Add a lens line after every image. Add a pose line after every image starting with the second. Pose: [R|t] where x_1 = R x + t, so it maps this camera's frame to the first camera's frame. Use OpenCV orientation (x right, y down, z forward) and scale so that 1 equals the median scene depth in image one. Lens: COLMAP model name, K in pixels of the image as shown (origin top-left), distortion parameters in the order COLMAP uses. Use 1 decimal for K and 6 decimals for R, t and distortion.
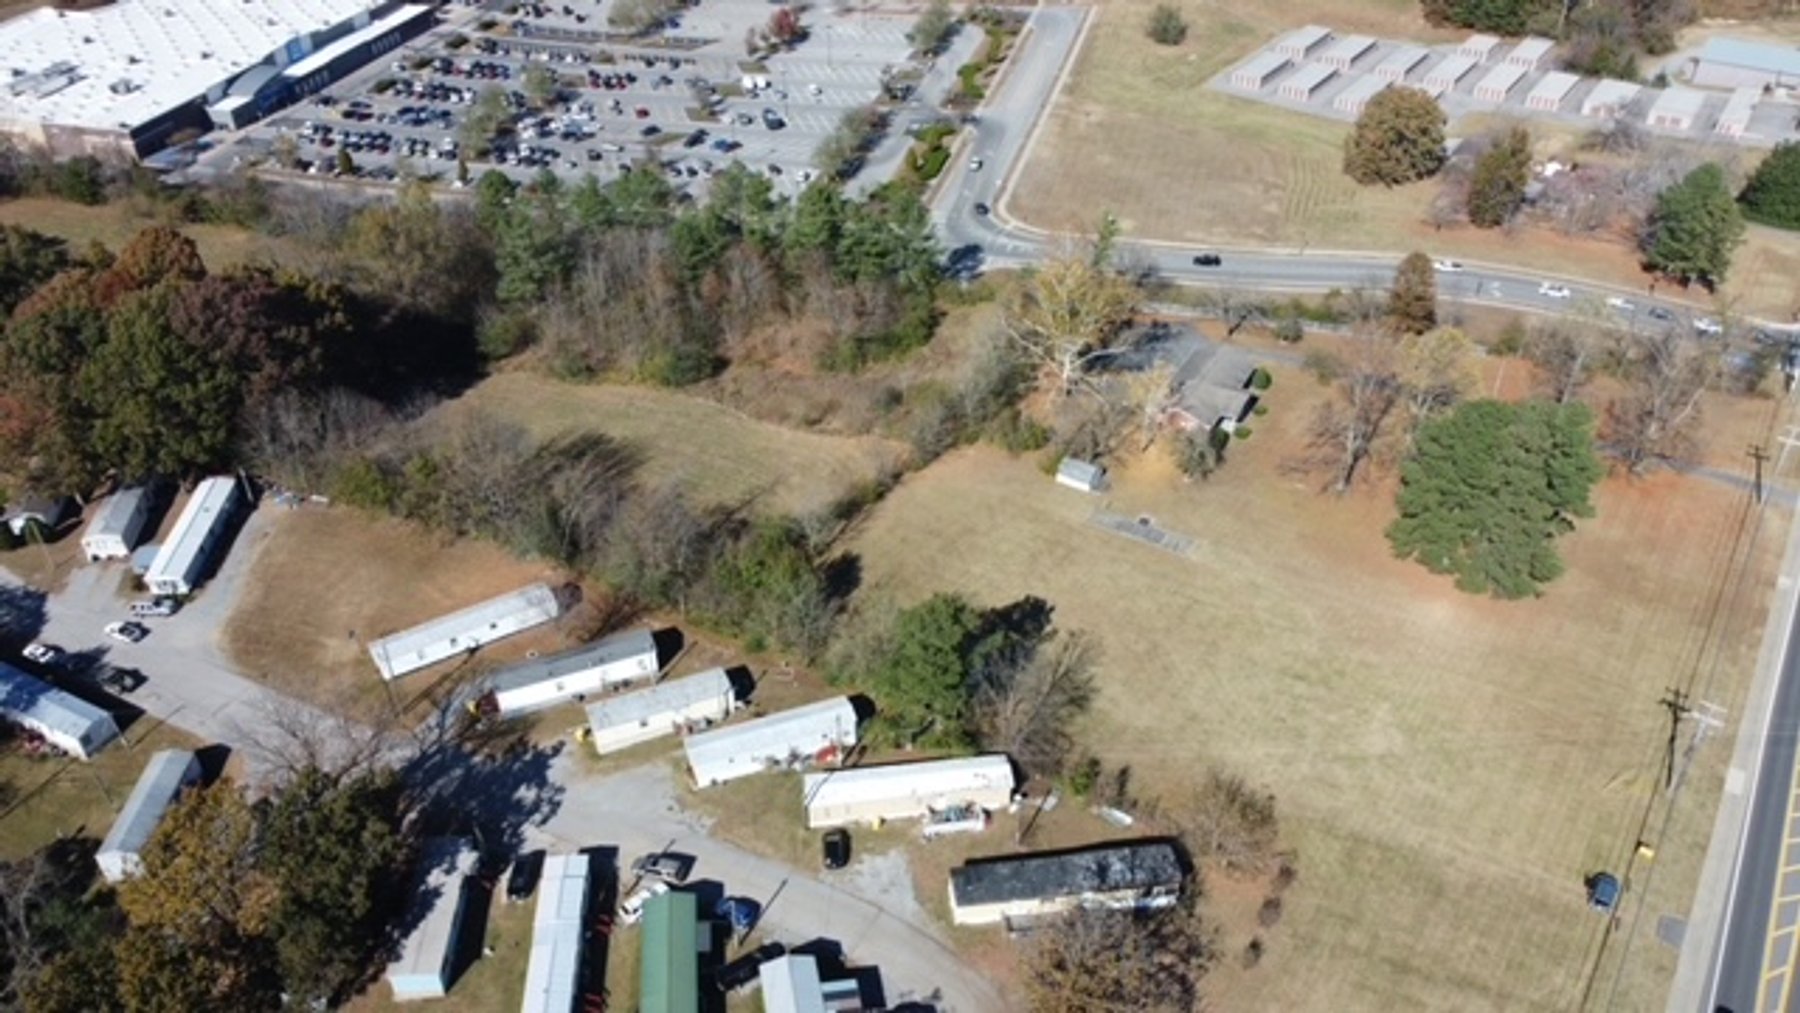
lens RADIAL K [[1353.9, 0, 904.0], [0, 1353.9, 504.4], [0, 0, 1]] dist [0.002118, 0.000197]
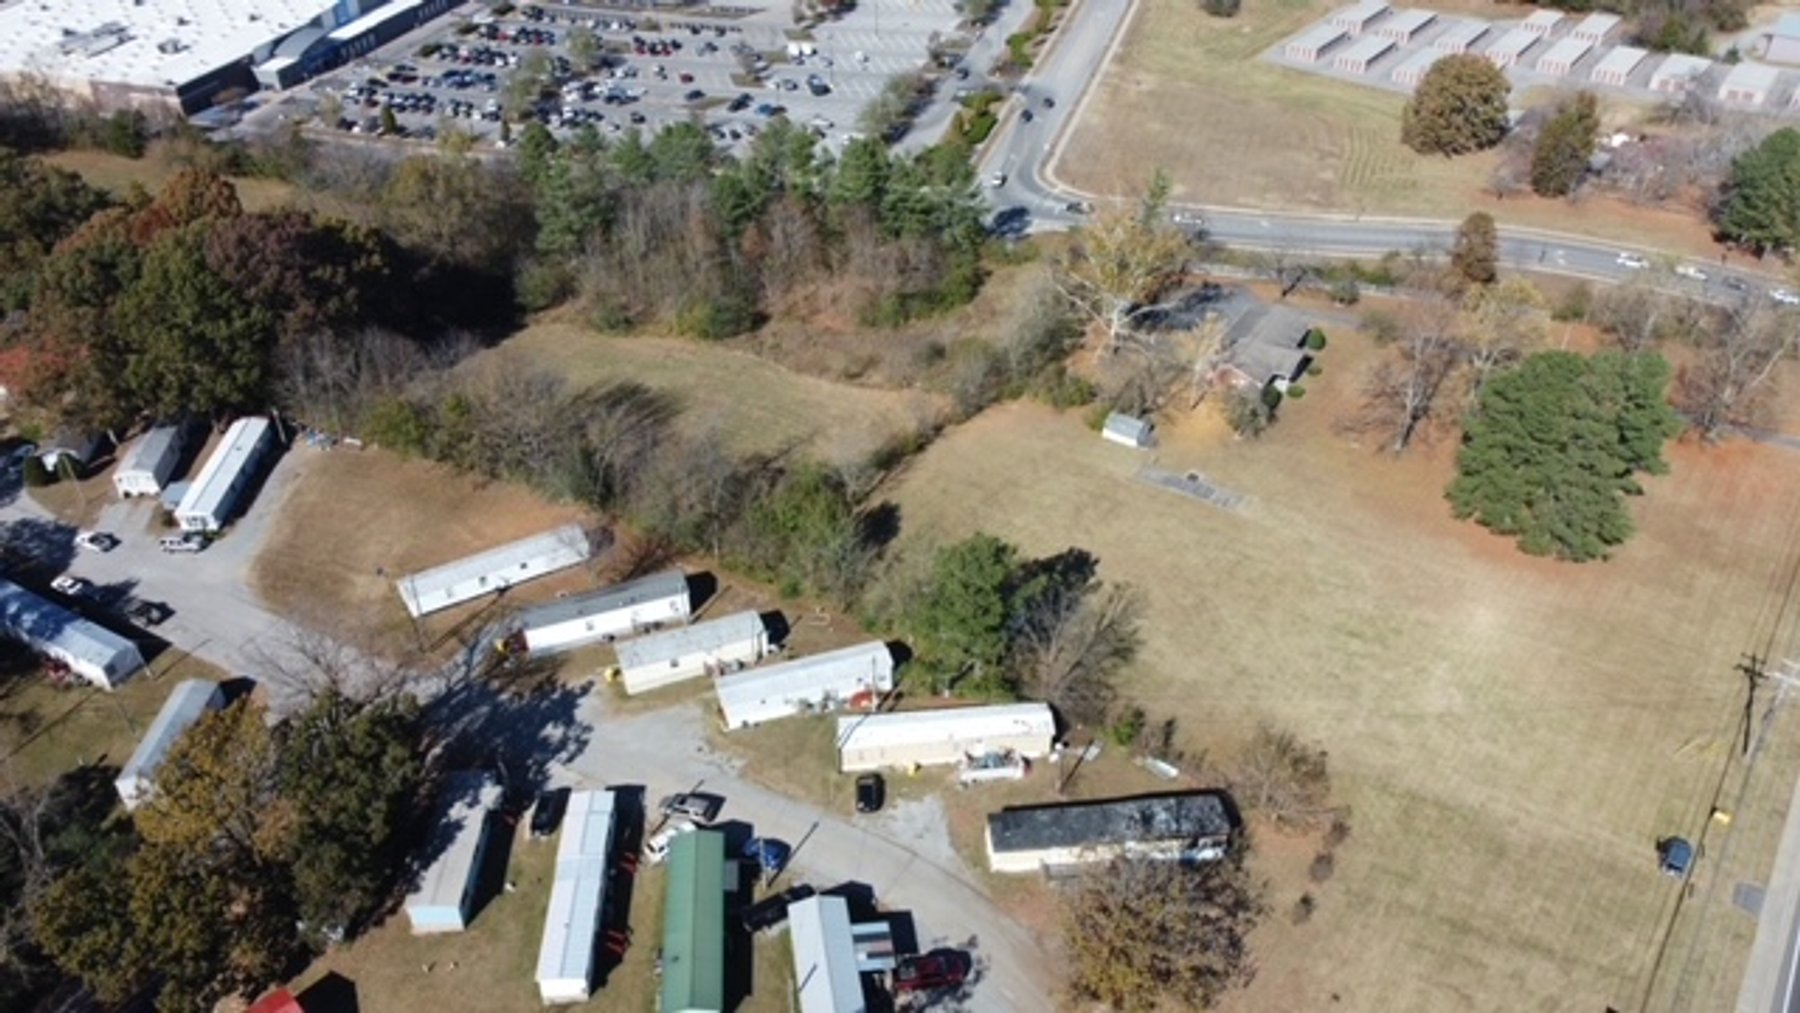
lens RADIAL K [[1353.0, 0, 904.3], [0, 1353.0, 504.4], [0, 0, 1]] dist [0.005414, -0.002852]
pose [[0.999441, 0.017625, -0.028424, -0.000870], [-0.017613, 0.999845, 0.000648, 0.028248], [0.028431, -0.000147, 0.999596, 0.021193]]
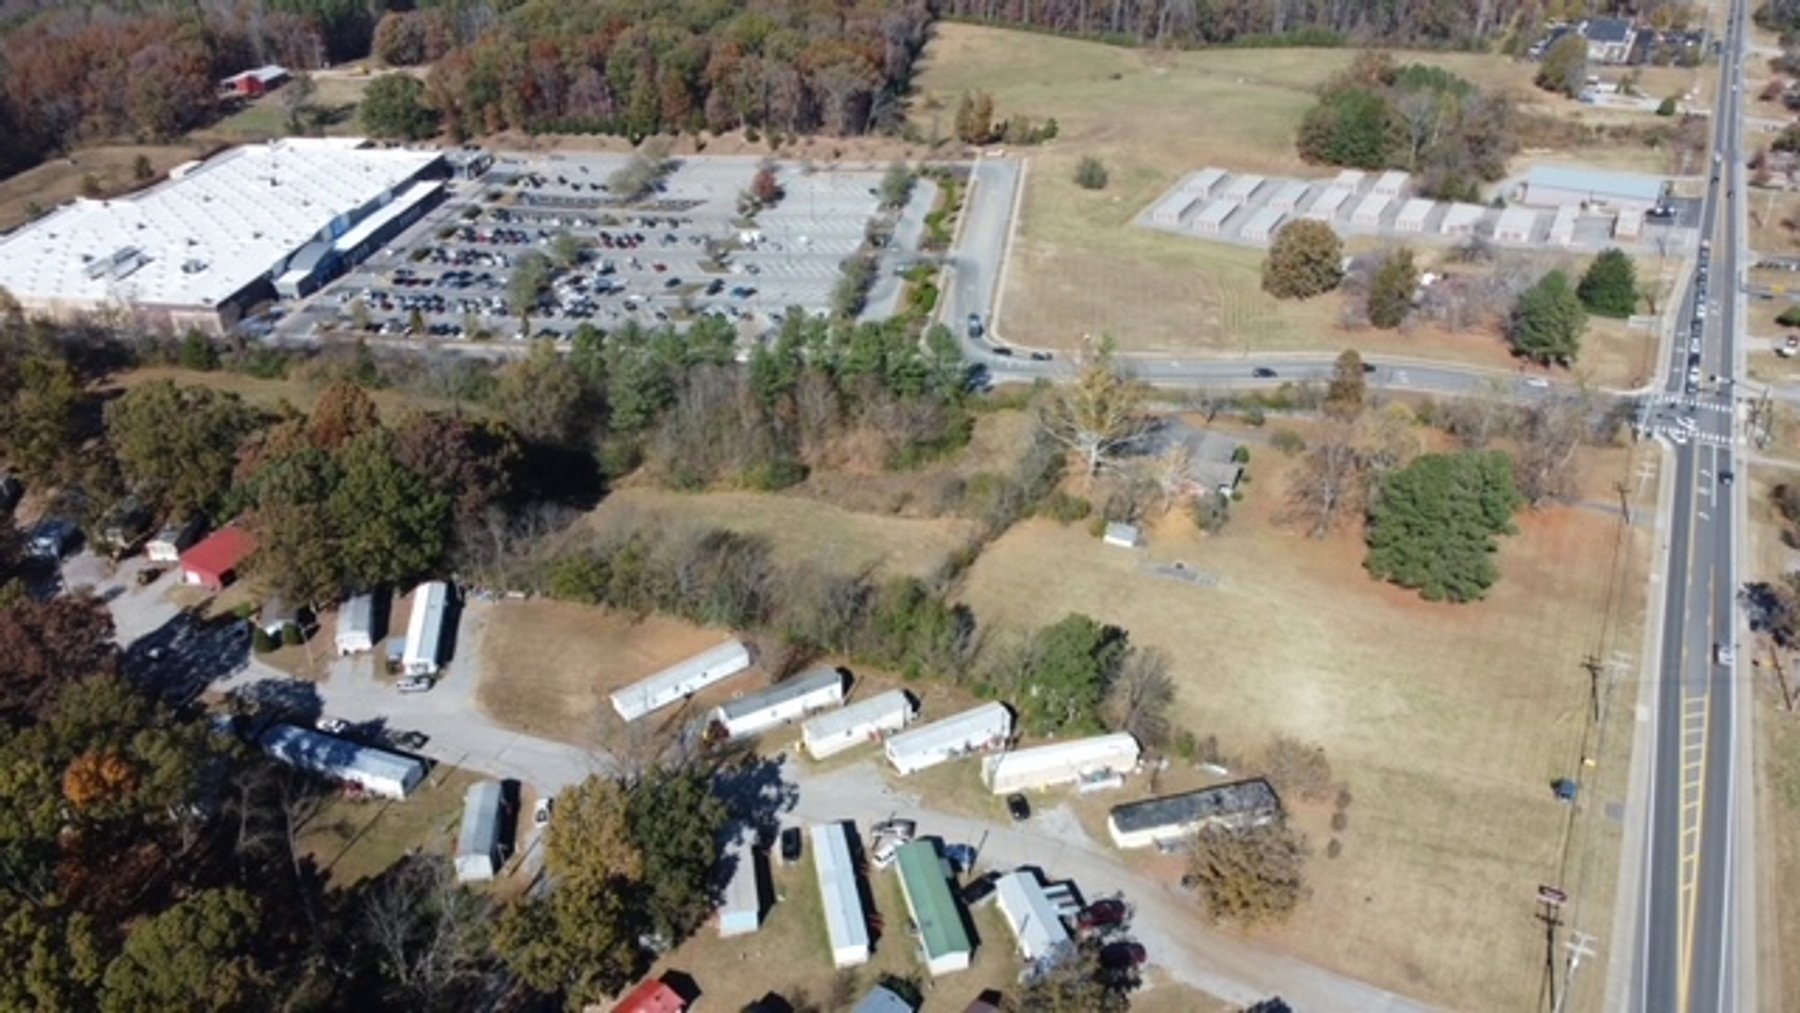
lens RADIAL K [[1362.3, 0, 903.4], [0, 1362.3, 506.5], [0, 0, 1]] dist [0.002545, -0.006665]
pose [[0.993517, -0.062794, 0.094766, -0.162105], [0.071179, 0.993587, -0.087860, 0.041290], [-0.088641, 0.094036, 0.991615, -0.211318]]
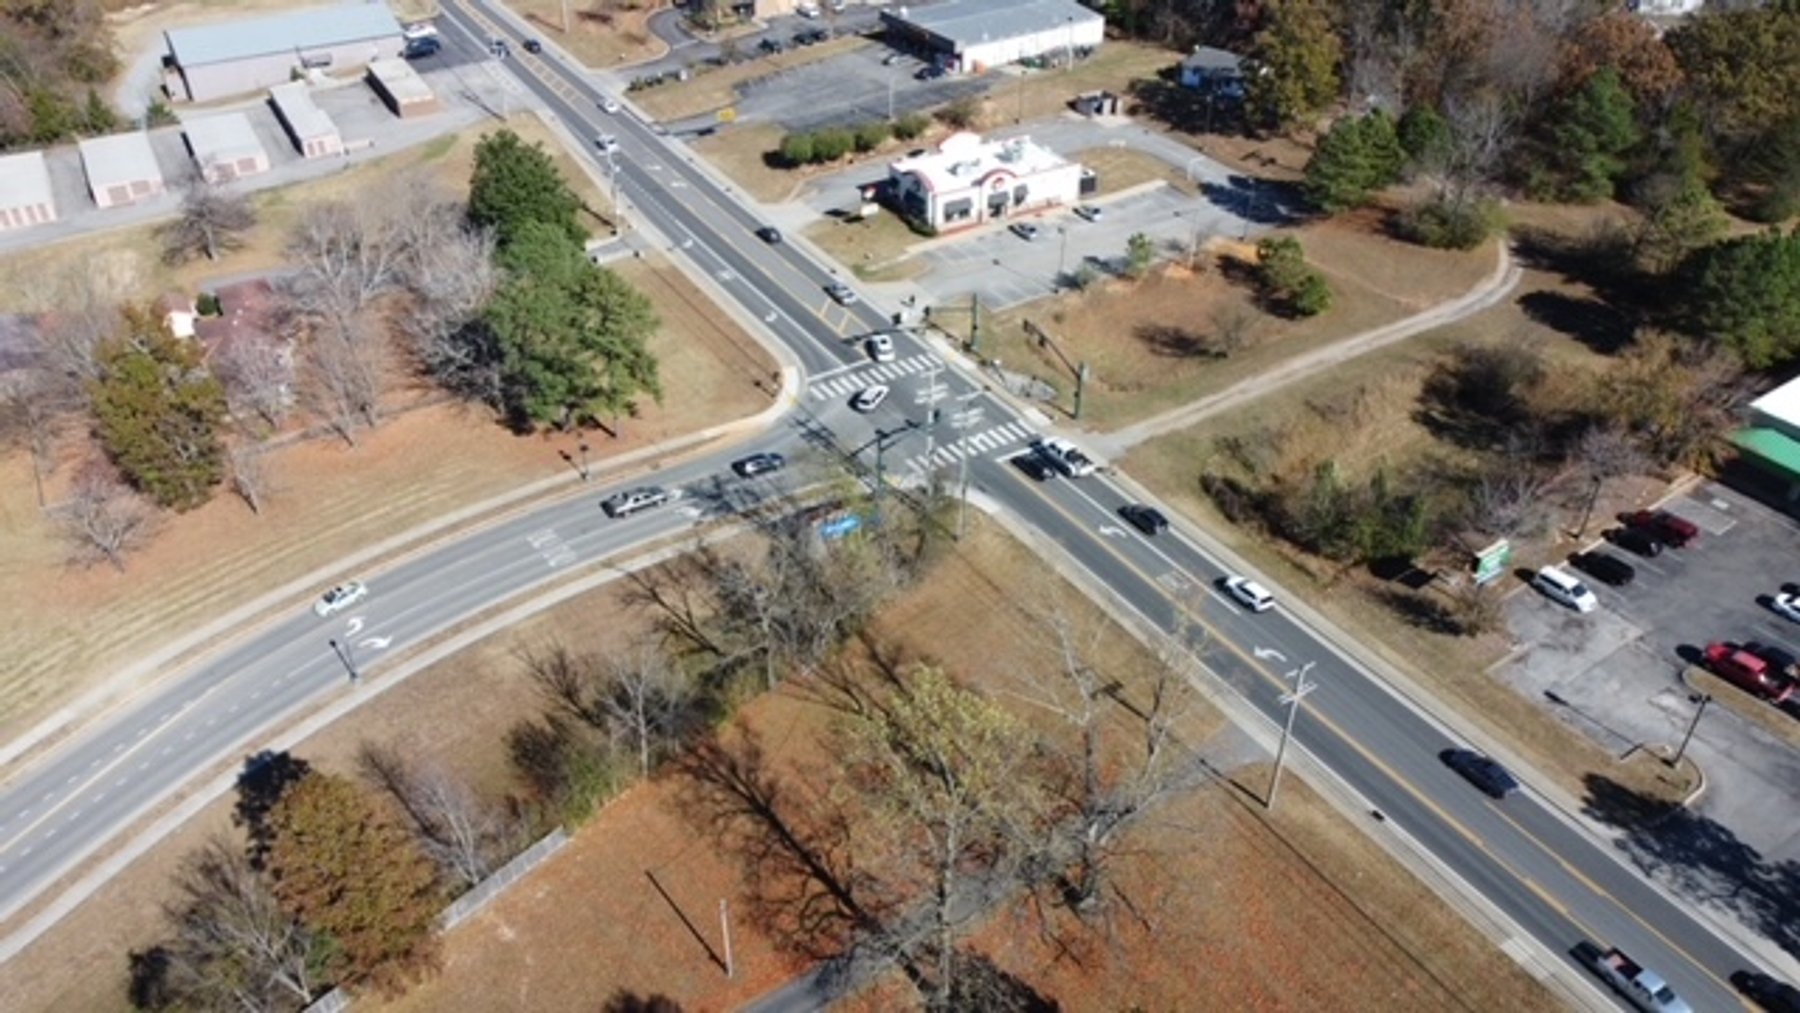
lens RADIAL K [[1348.0, 0, 904.8], [0, 1348.0, 504.2], [0, 0, 1]] dist [-0.000110, -0.007095]
pose [[0.416143, -0.523598, 0.743418, 0.223014], [0.522662, 0.806752, 0.275635, -0.247093], [-0.744076, 0.273853, 0.609389, 0.644306]]
